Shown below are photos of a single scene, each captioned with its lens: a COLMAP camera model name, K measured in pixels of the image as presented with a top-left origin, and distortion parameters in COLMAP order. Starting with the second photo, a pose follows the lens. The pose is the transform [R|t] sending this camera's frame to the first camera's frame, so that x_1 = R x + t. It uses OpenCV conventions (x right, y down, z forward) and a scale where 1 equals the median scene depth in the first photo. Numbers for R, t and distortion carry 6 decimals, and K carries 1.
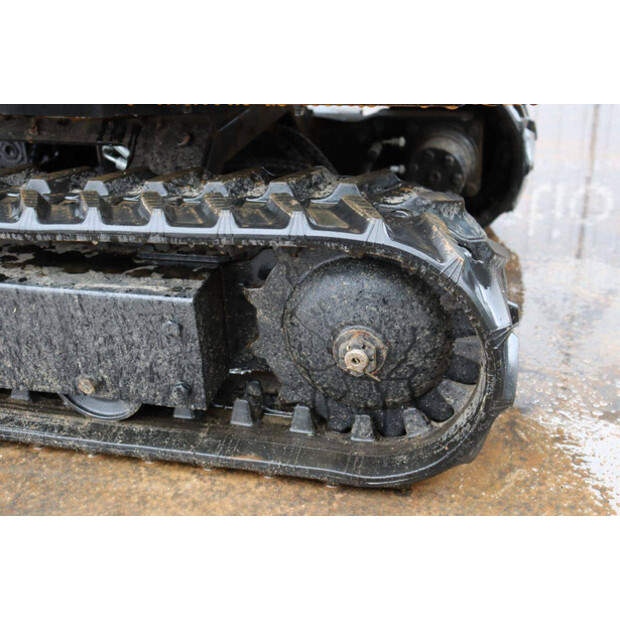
lens RADIAL K [[848.4, 0, 310.0], [0, 848.4, 310.0], [0, 0, 1]] dist [0.049131, 0.076106]
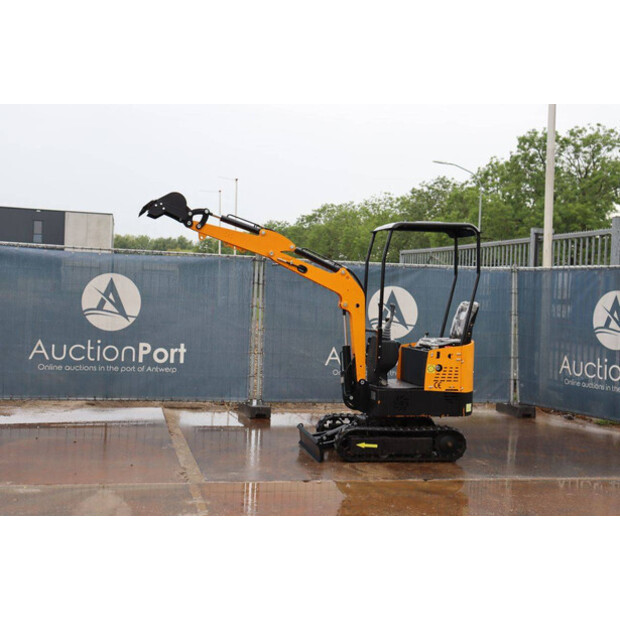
lens RADIAL K [[848.4, 0, 310.0], [0, 848.4, 310.0], [0, 0, 1]] dist [0.049131, 0.076106]
pose [[0.885611, 0.064151, 0.459976, -5.103440], [0.132171, 0.914647, -0.382037, 1.856354], [-0.445224, 0.399132, 0.801542, -5.683990]]
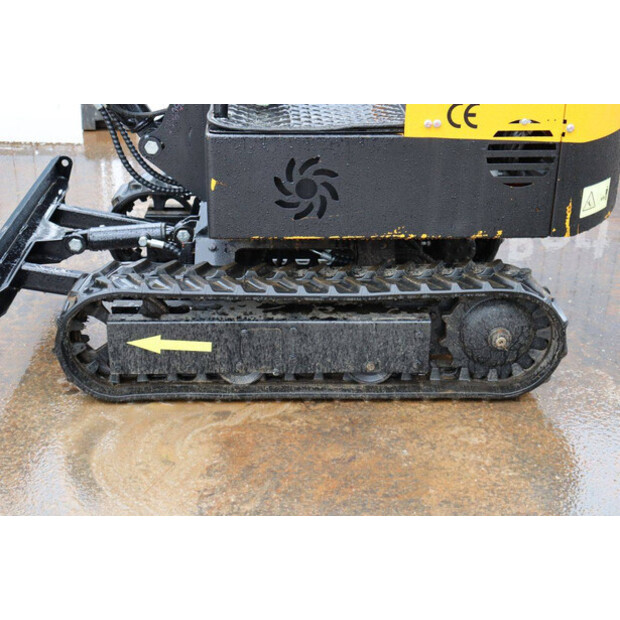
lens RADIAL K [[1005.8, 0, 310.0], [0, 1005.8, 310.0], [0, 0, 1]] dist [0.159846, 0.092387]
pose [[0.955418, -0.068394, 0.287226, -1.168236], [0.079400, 0.996482, -0.026830, 0.003608], [-0.284380, 0.048440, 0.957487, -1.431153]]
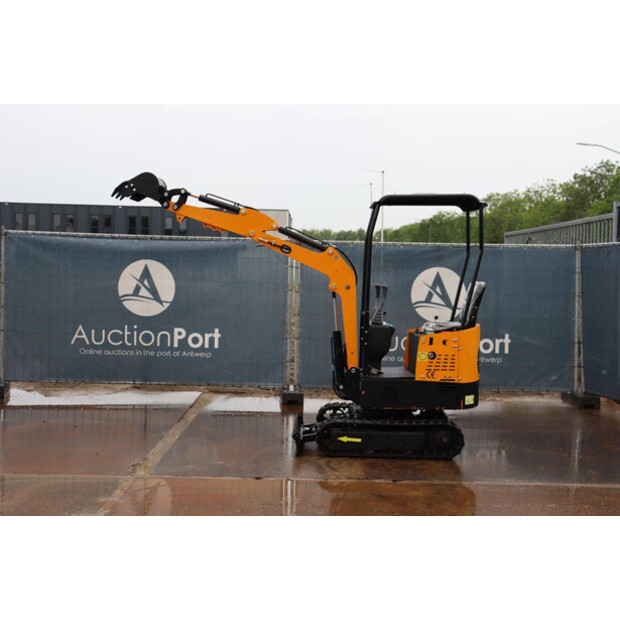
lens RADIAL K [[783.3, 0, 310.0], [0, 783.3, 310.0], [0, 0, 1]] dist [0.014560, 0.039007]
pose [[0.965512, 0.048770, 0.255748, -2.938660], [0.055869, 0.920606, -0.386476, 1.605376], [-0.254292, 0.387435, 0.886132, -5.358138]]
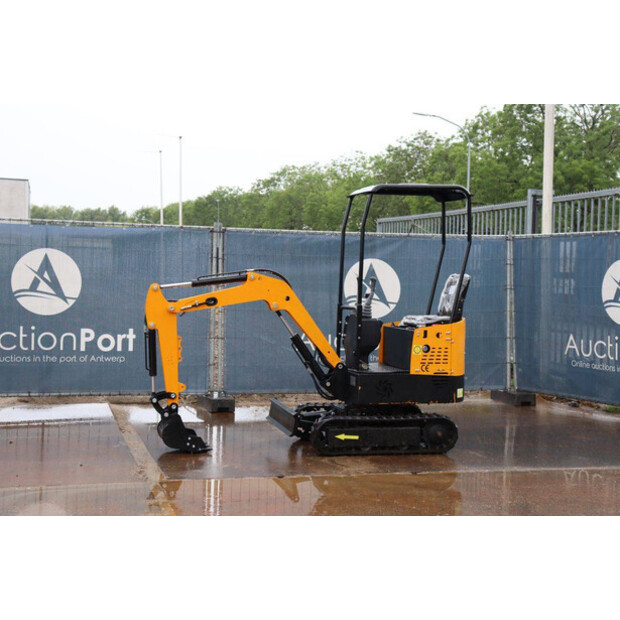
lens RADIAL K [[1005.8, 0, 310.0], [0, 1005.8, 310.0], [0, 0, 1]] dist [0.159846, 0.092387]
pose [[0.867208, 0.039873, 0.496347, -5.378423], [0.163471, 0.918746, -0.359419, 2.049021], [-0.470348, 0.392830, 0.790226, -5.953134]]
